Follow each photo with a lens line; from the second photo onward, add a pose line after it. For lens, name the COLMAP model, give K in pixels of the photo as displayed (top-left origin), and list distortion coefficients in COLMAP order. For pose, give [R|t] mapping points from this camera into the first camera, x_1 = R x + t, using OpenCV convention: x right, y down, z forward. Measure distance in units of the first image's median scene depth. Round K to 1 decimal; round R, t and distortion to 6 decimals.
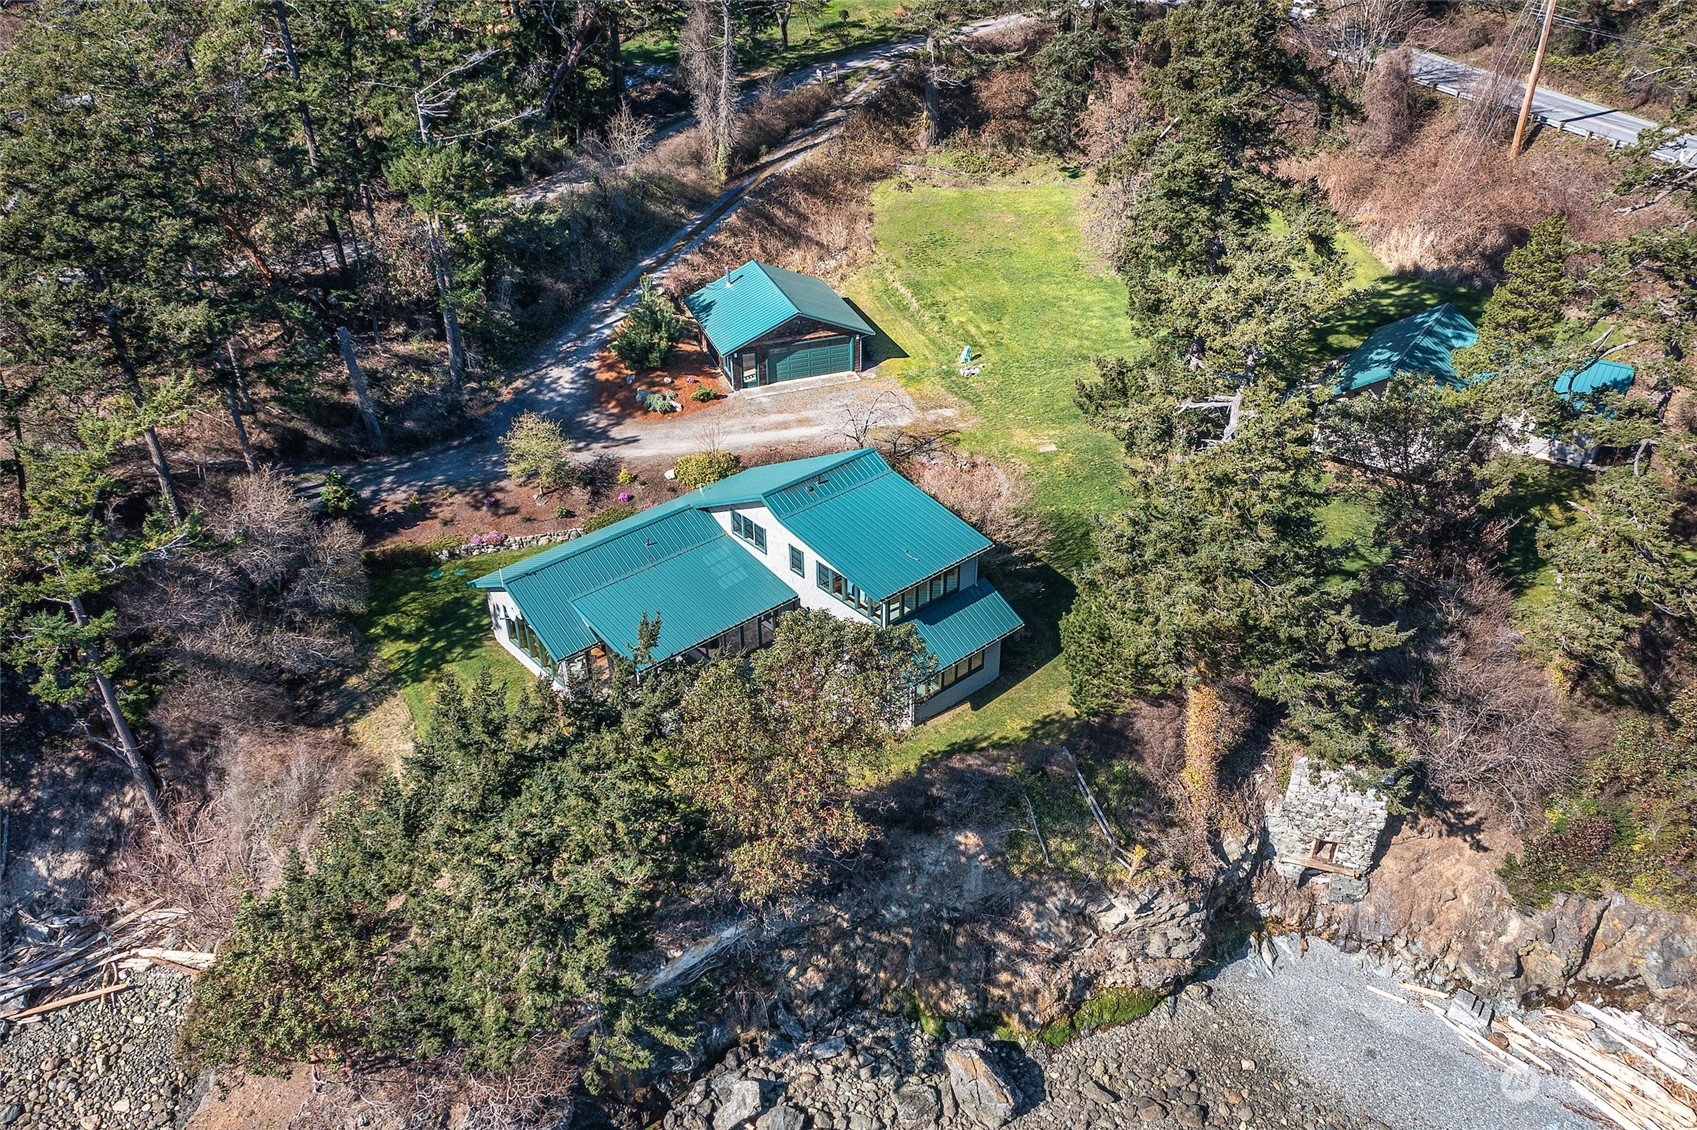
lens RADIAL K [[1338.6, 0, 848.5], [0, 1338.6, 565.0], [0, 0, 1]] dist [-0.021583, 0.034964]
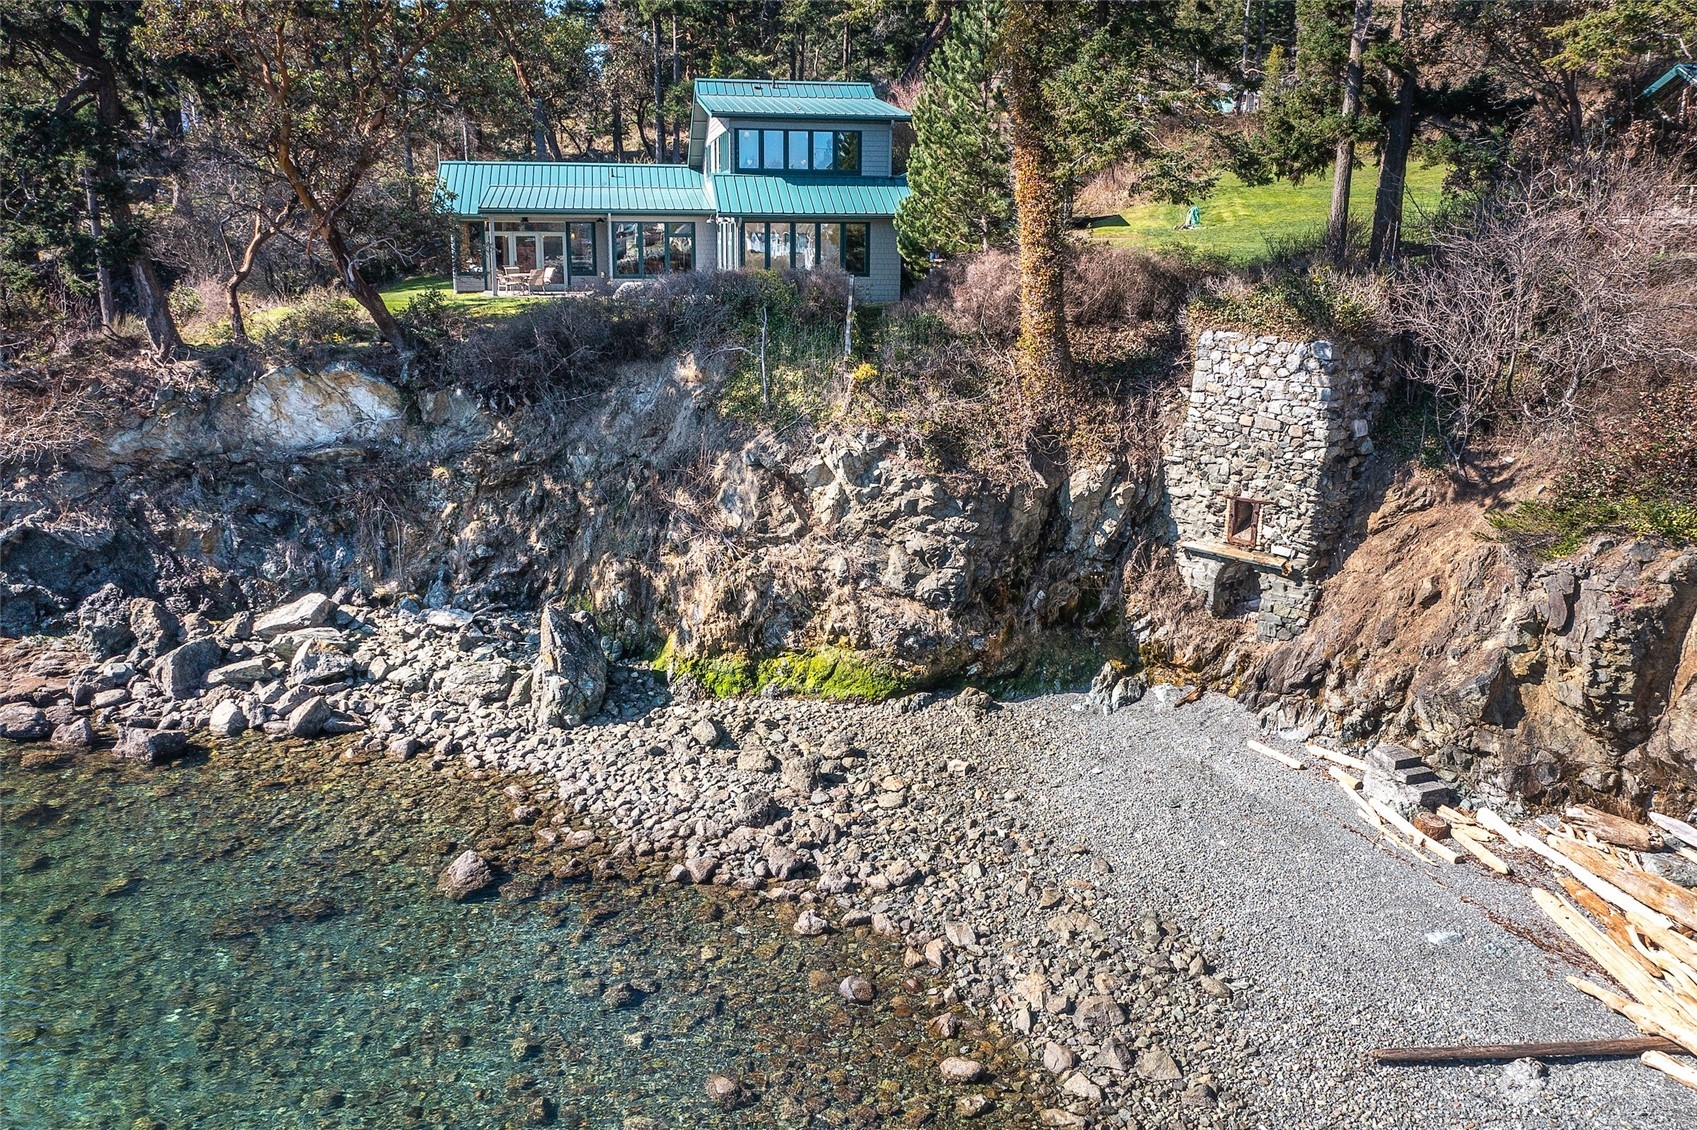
lens RADIAL K [[1375.4, 0, 848.5], [0, 1375.4, 565.0], [0, 0, 1]] dist [-0.062407, 0.144909]
pose [[0.854668, 0.140957, -0.499673, 0.502014], [-0.289005, 0.928705, -0.232342, 0.412671], [0.431299, 0.342984, 0.834472, 0.424684]]
